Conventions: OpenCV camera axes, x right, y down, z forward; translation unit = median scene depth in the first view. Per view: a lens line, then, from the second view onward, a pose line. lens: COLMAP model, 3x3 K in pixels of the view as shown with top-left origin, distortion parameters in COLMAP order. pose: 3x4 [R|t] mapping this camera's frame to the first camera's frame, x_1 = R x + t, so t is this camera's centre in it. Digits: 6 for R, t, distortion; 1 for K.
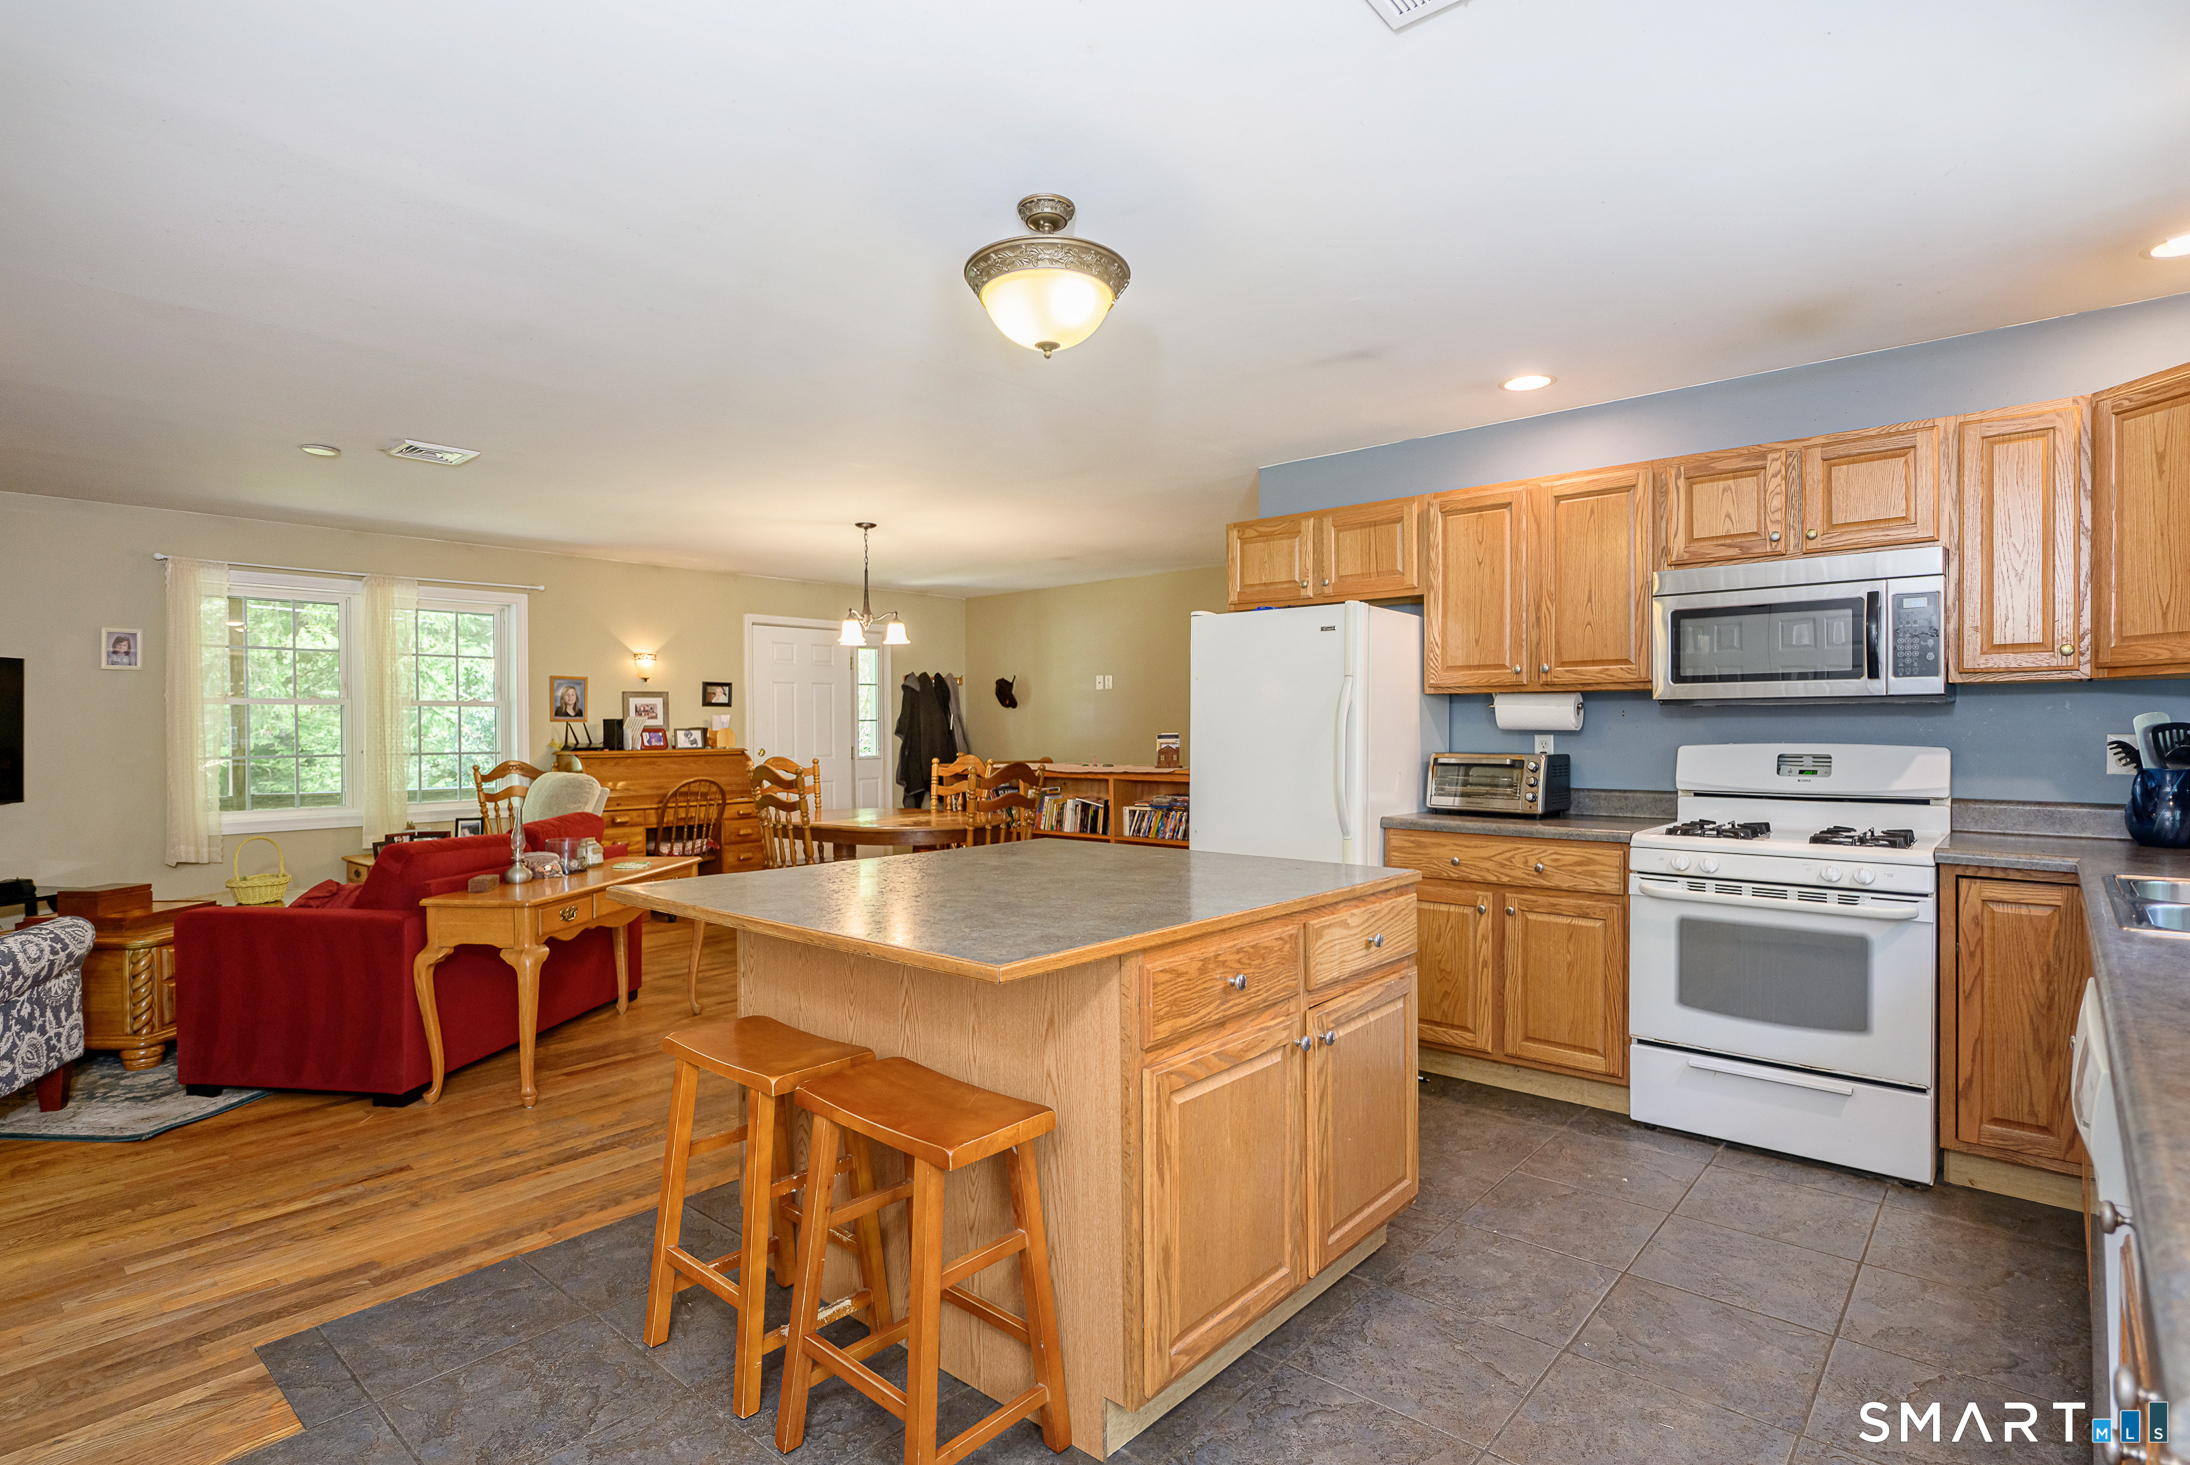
lens RADIAL K [[1094.0, 0, 1097.5], [0, 1094.0, 736.2], [0, 0, 1]] dist [-0.005277, -0.000312]
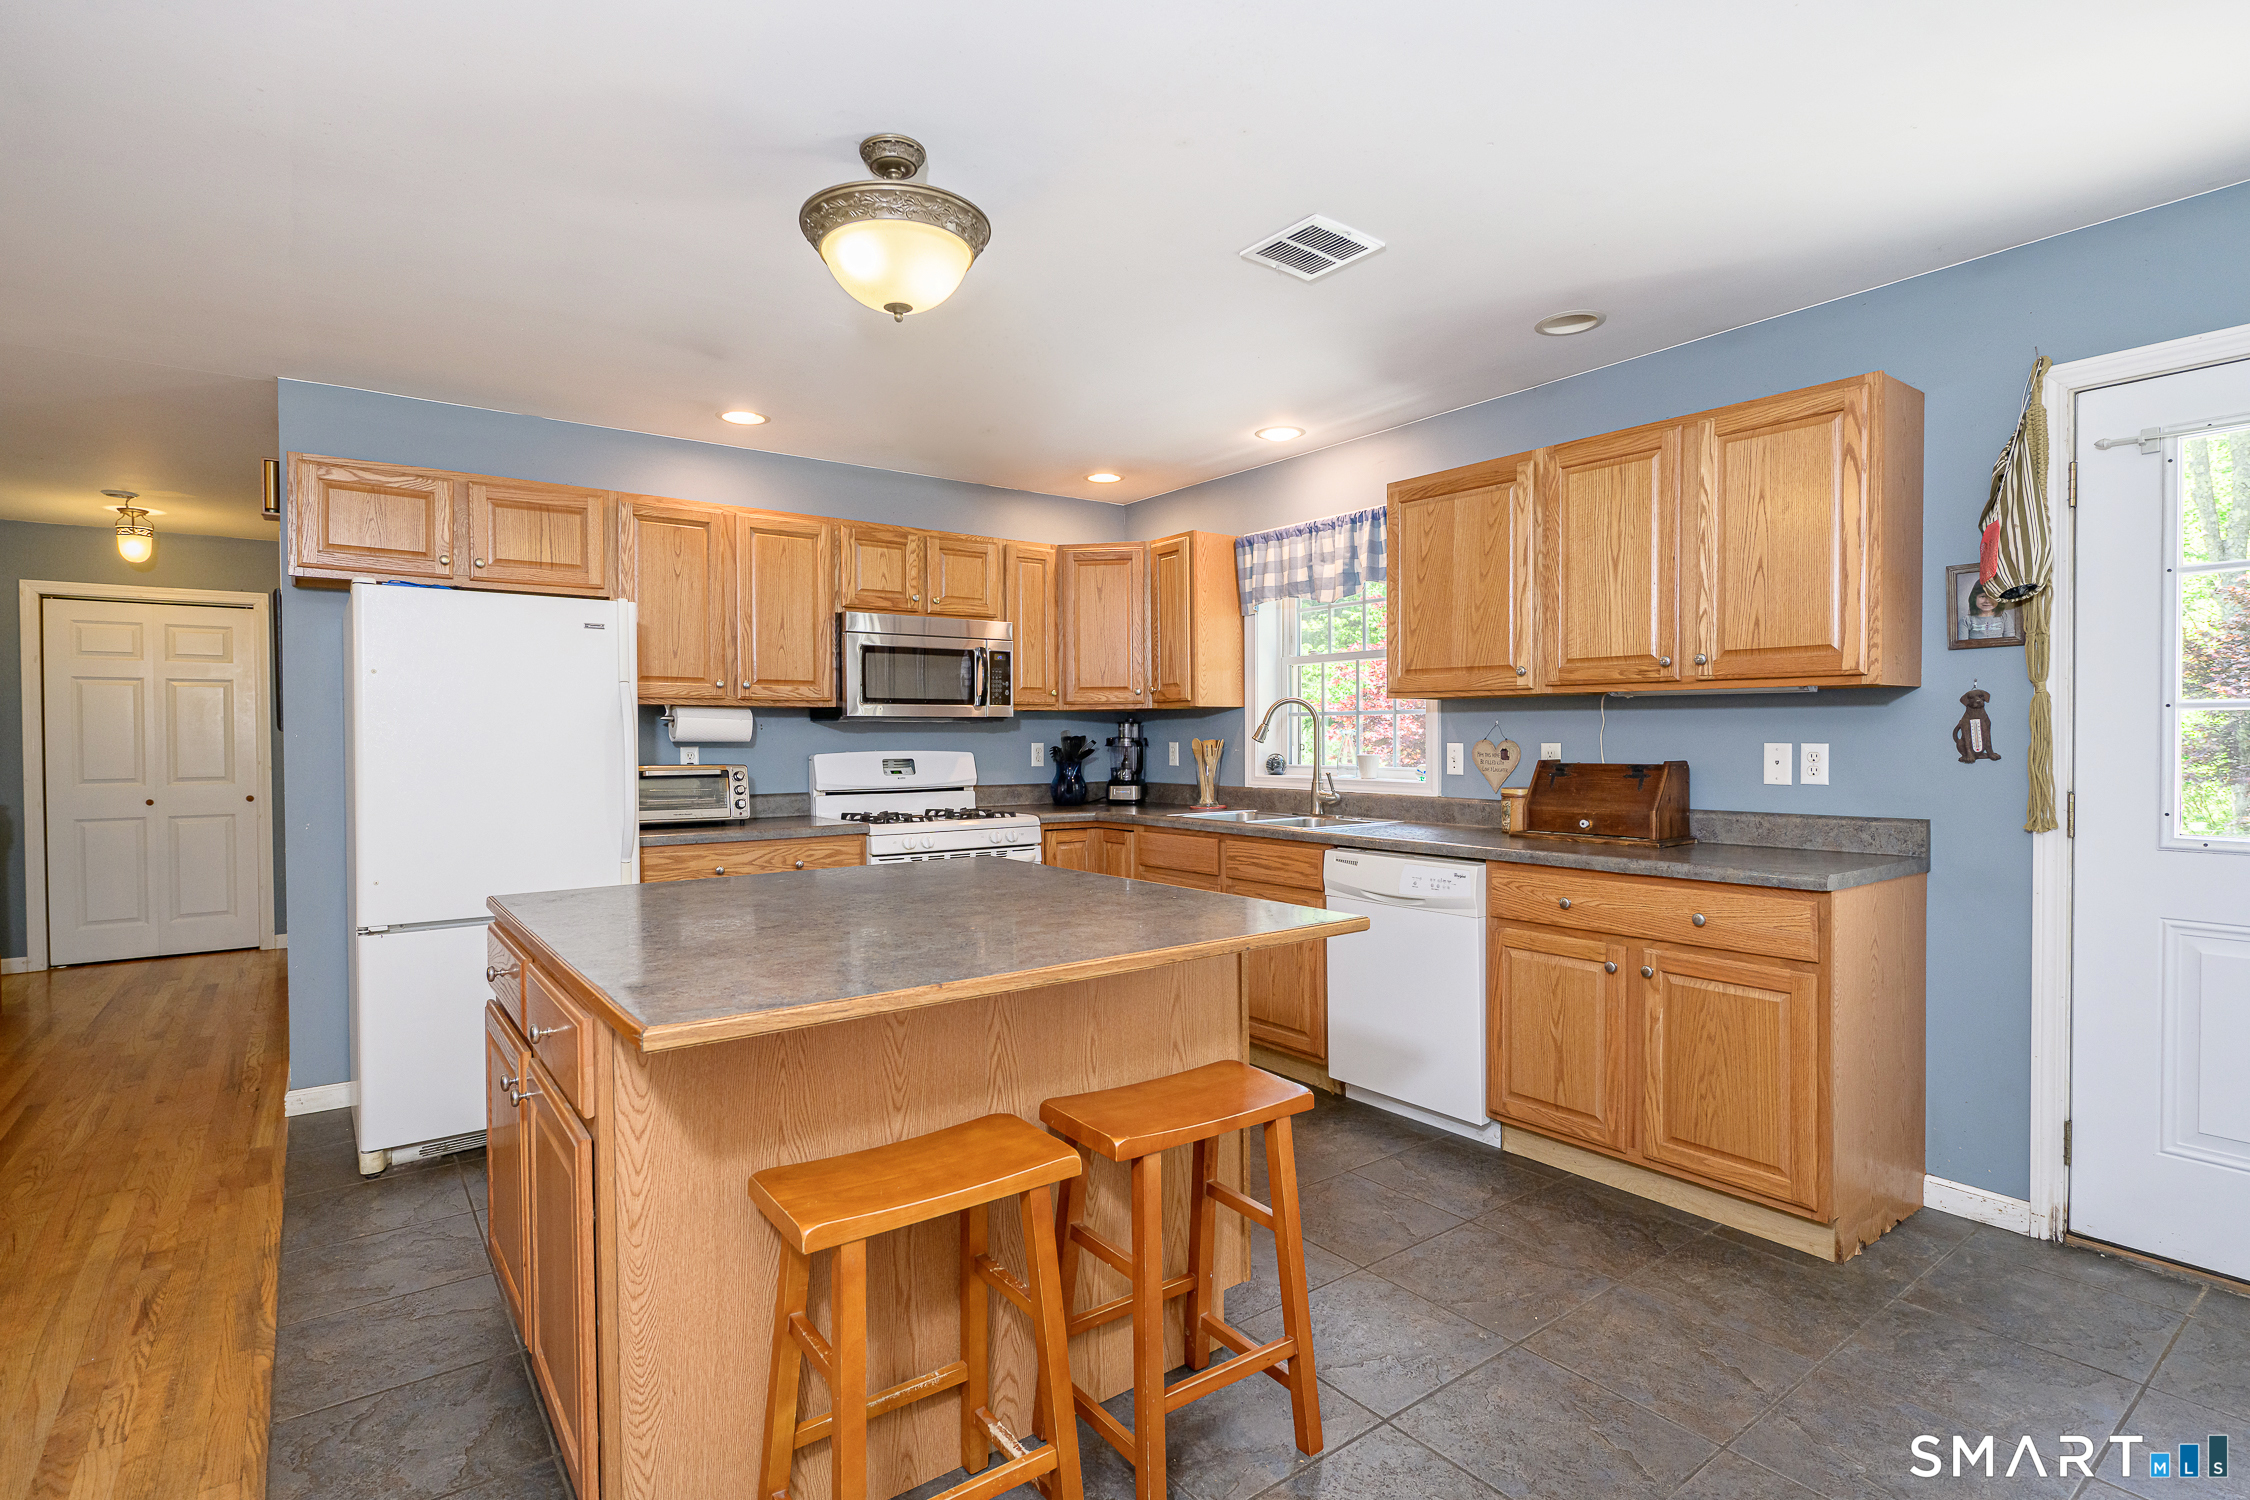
lens RADIAL K [[1090.4, 0, 1124.6], [0, 1090.4, 753.2], [0, 0, 1]] dist [-0.002938, -0.000953]
pose [[0.204890, -0.010263, 0.978731, -0.608580], [0.012464, 0.999891, 0.007876, 0.002193], [-0.978706, 0.010585, 0.204995, 0.440431]]
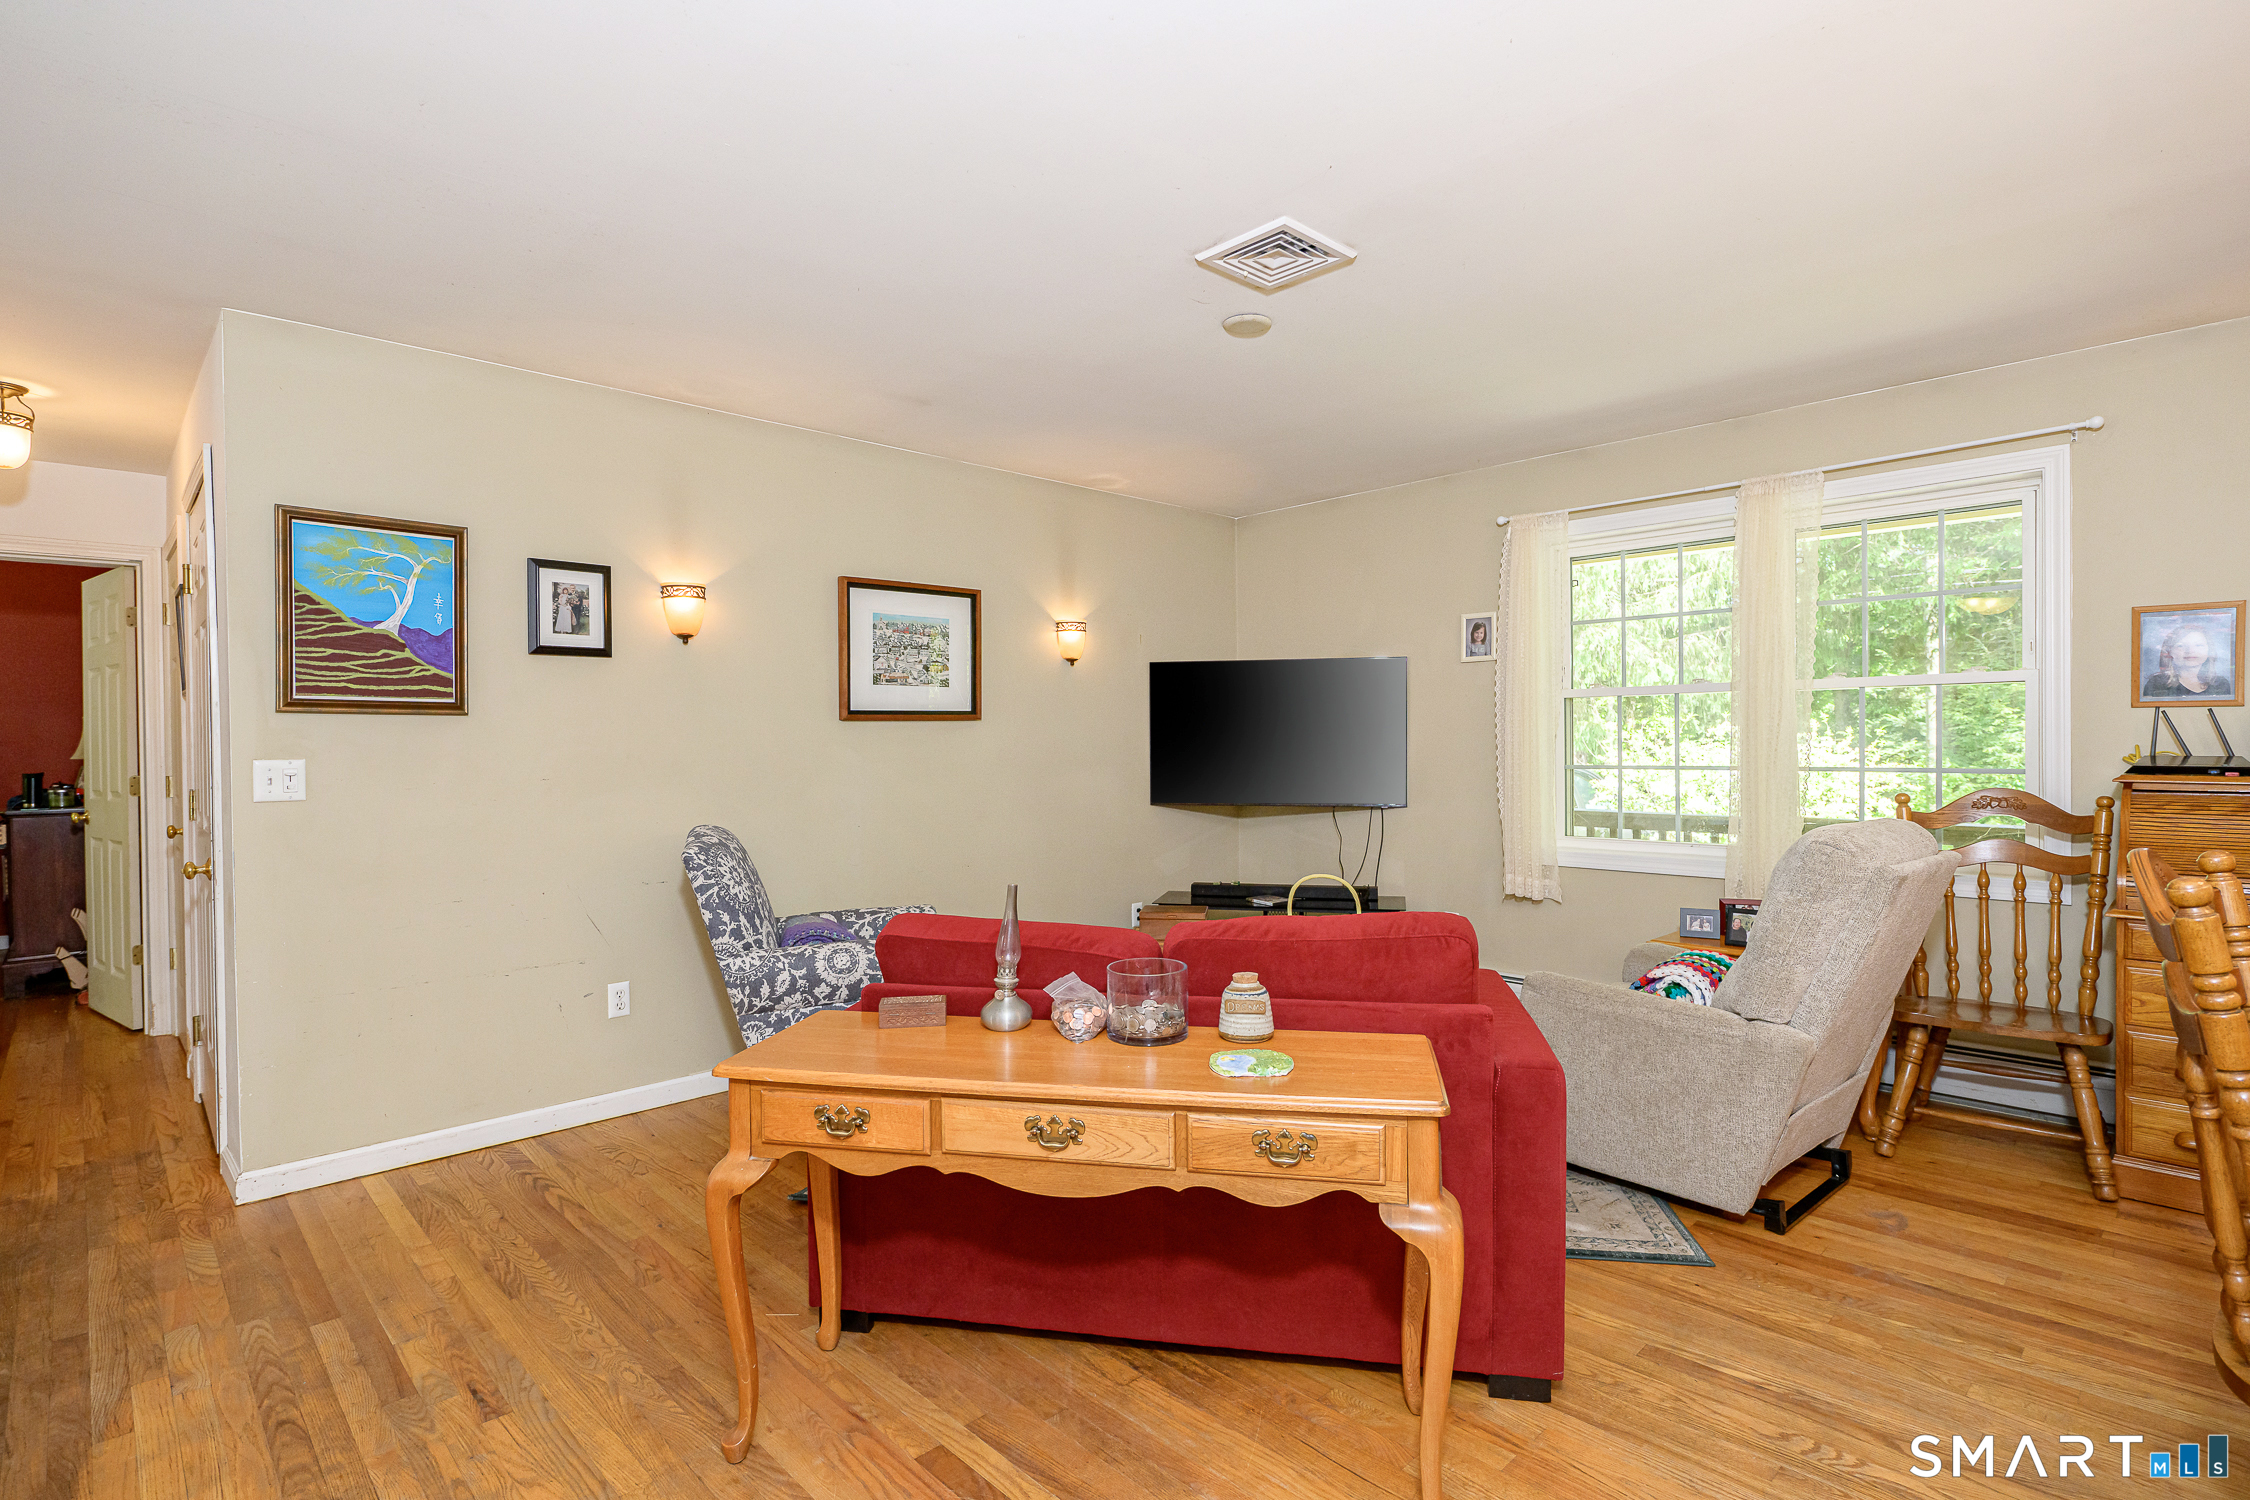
lens RADIAL K [[1090.4, 0, 1124.6], [0, 1090.4, 753.2], [0, 0, 1]] dist [-0.002938, -0.000953]
pose [[-0.078231, 0.017734, -0.996777, -0.024426], [0.001629, 0.999843, 0.017661, -0.005727], [0.996934, -0.000242, -0.078248, 1.248125]]
